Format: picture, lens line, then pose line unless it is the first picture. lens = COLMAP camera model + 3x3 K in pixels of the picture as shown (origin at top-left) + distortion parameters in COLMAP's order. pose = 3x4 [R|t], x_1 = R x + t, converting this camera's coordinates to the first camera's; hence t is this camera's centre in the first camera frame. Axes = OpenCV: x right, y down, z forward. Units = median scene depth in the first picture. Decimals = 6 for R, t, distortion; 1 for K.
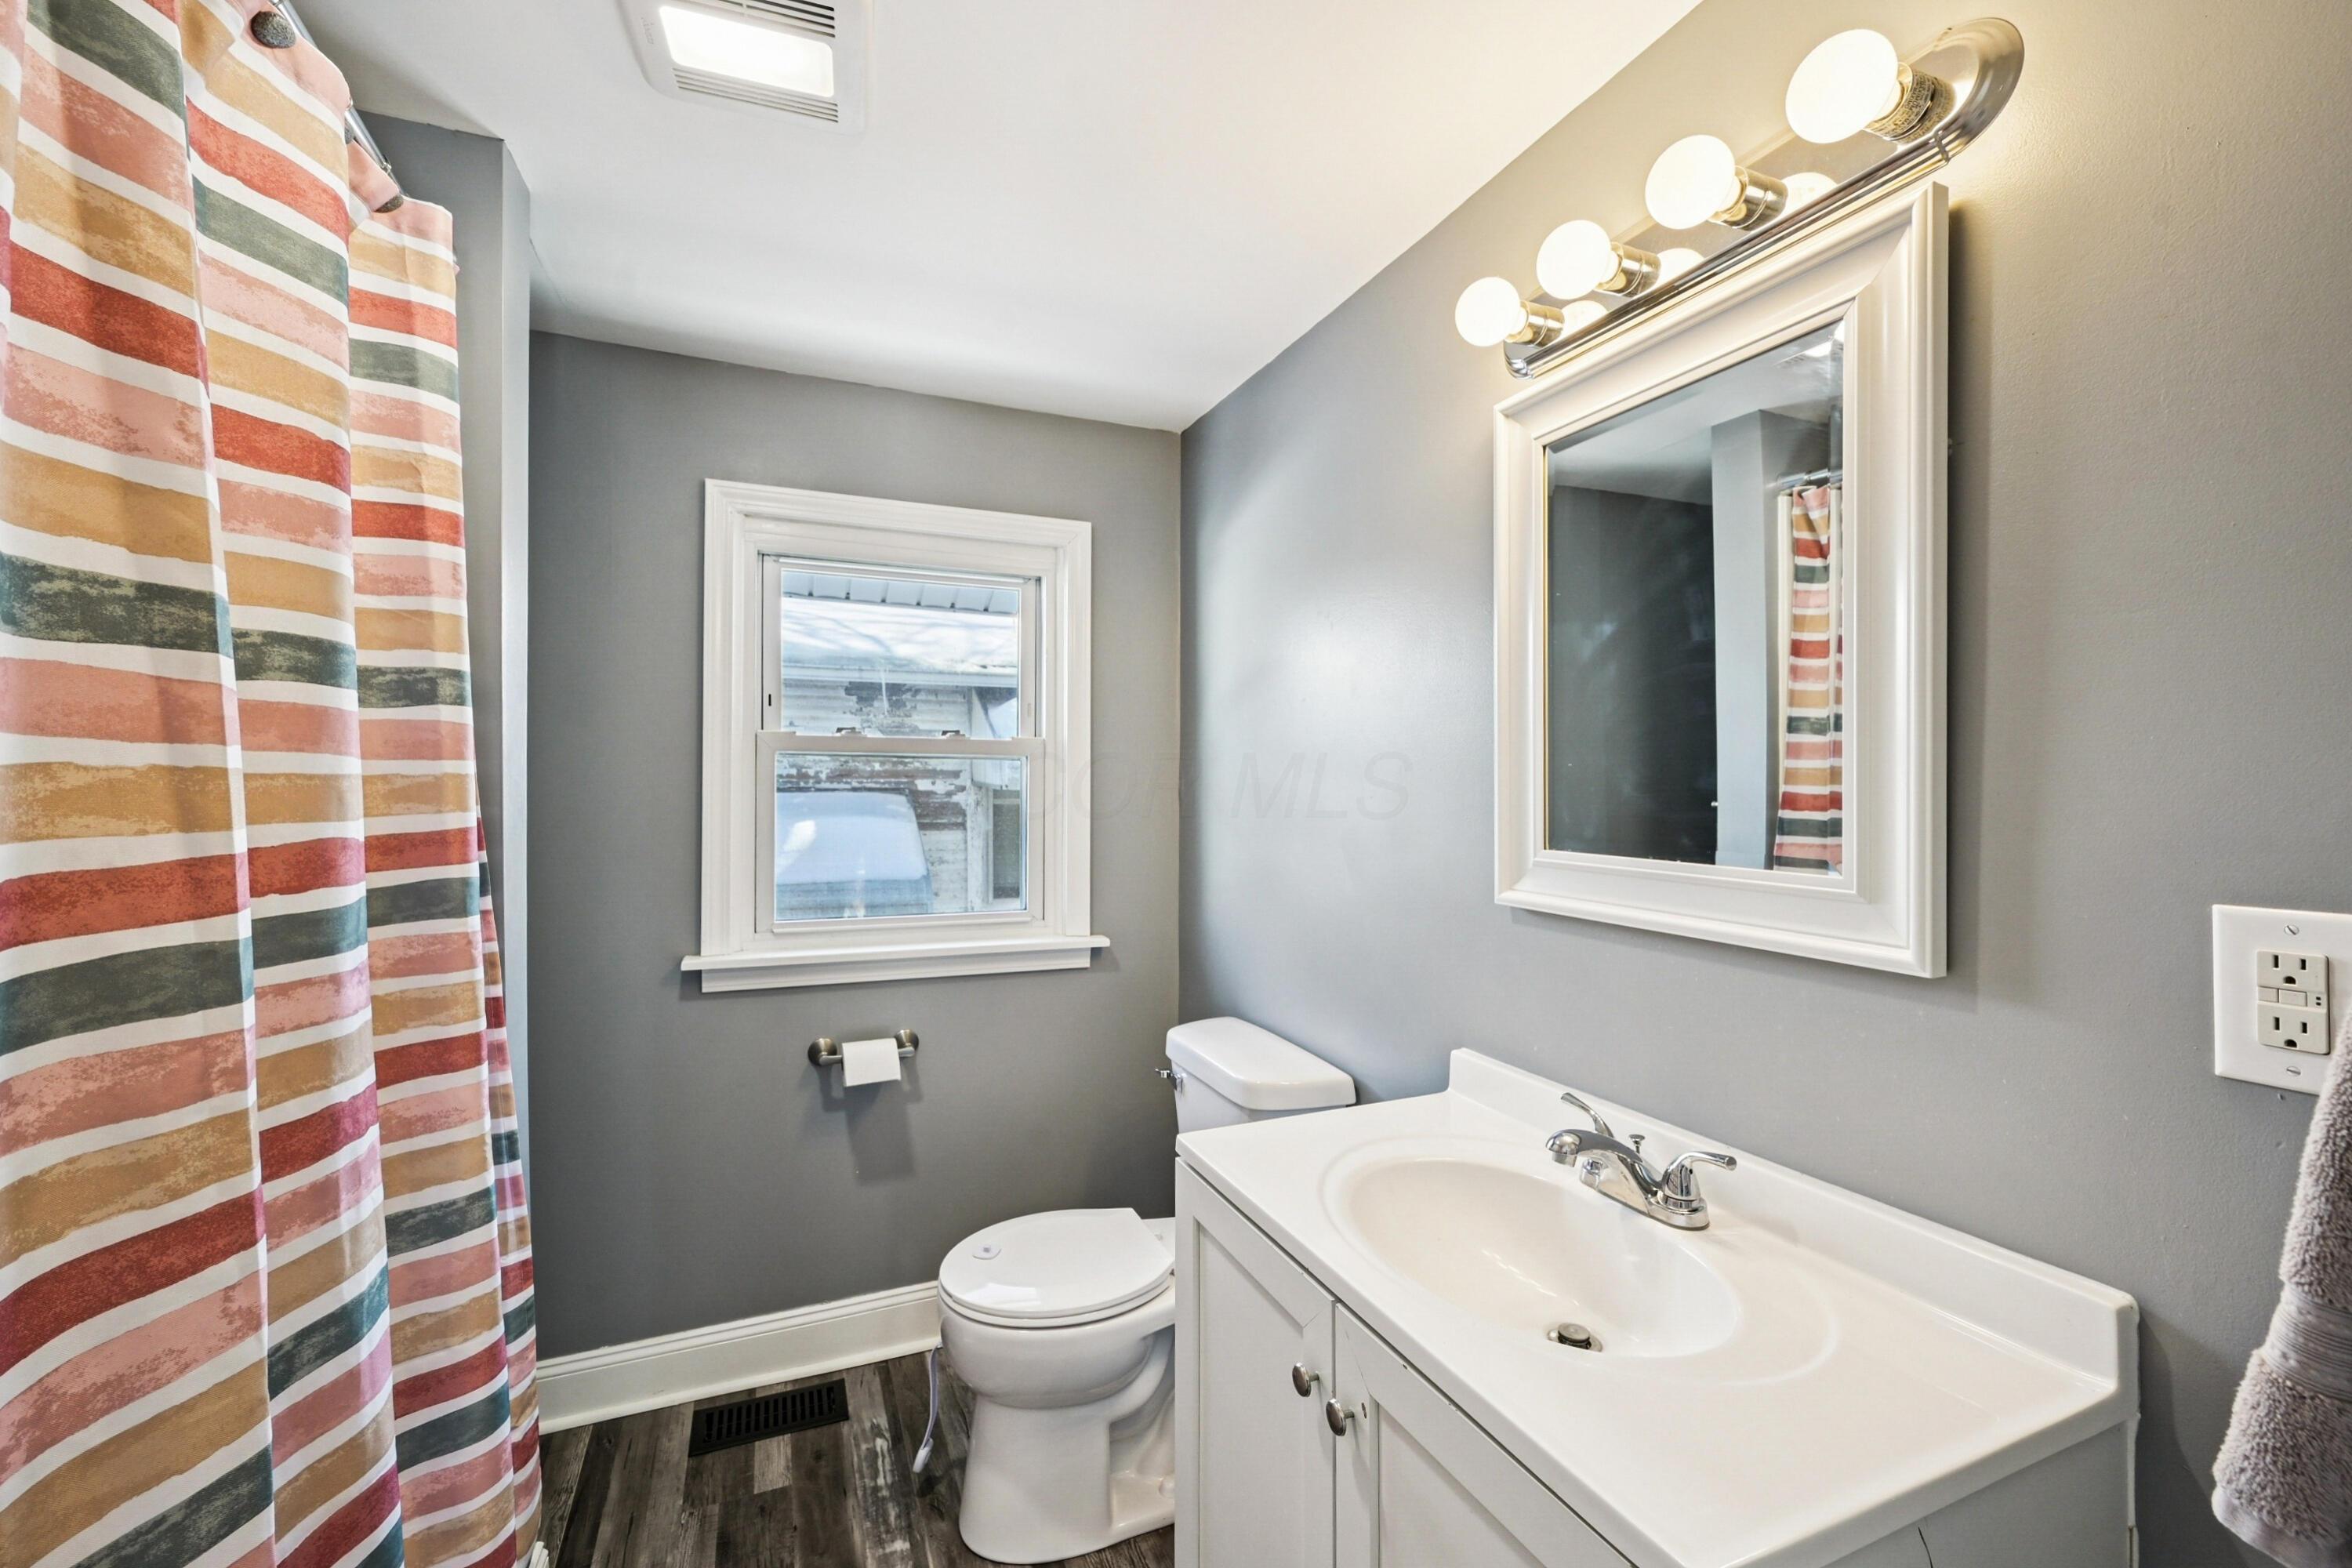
lens RADIAL K [[946.1, 0, 1191.5], [0, 946.1, 794.7], [0, 0, 1]] dist [0.000339, 0.000079]
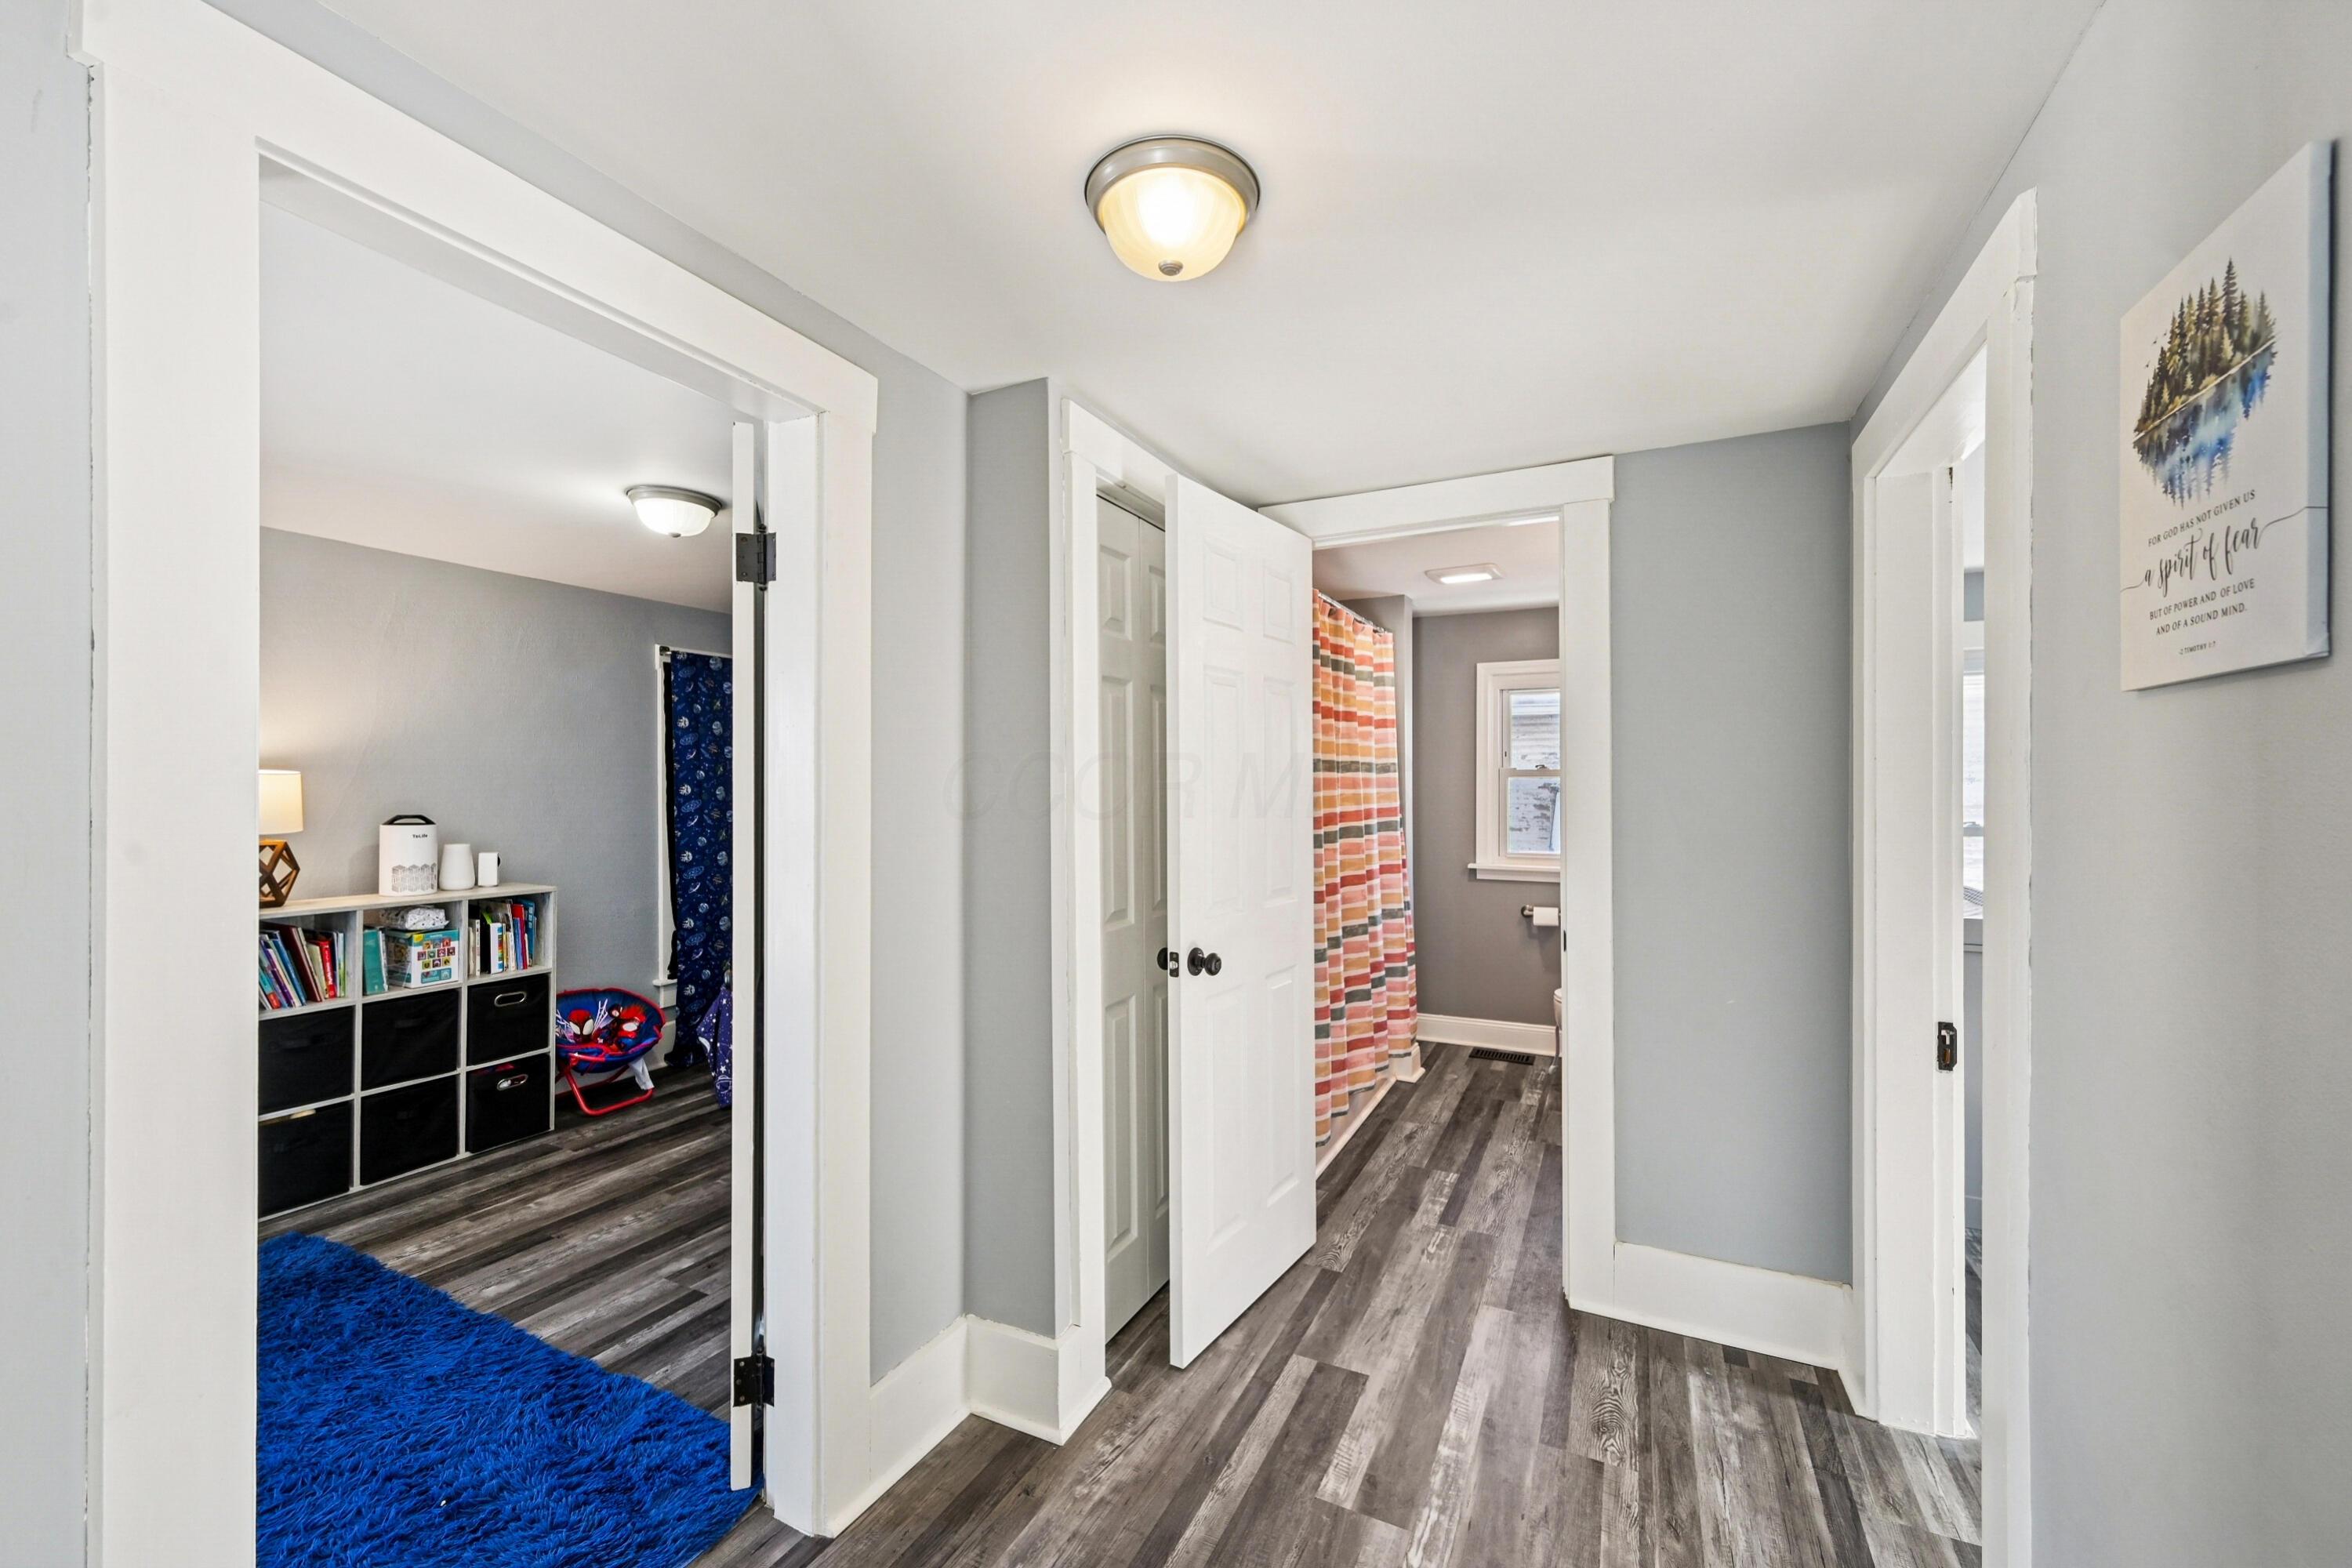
lens RADIAL K [[946.1, 0, 1173.2], [0, 946.1, 782.3], [0, 0, 1]] dist [0.000339, 0.000079]
pose [[0.641816, -0.010204, -0.766791, 1.272483], [0.006894, 0.999948, -0.007536, -0.031479], [0.766828, -0.000450, 0.641853, -1.724120]]
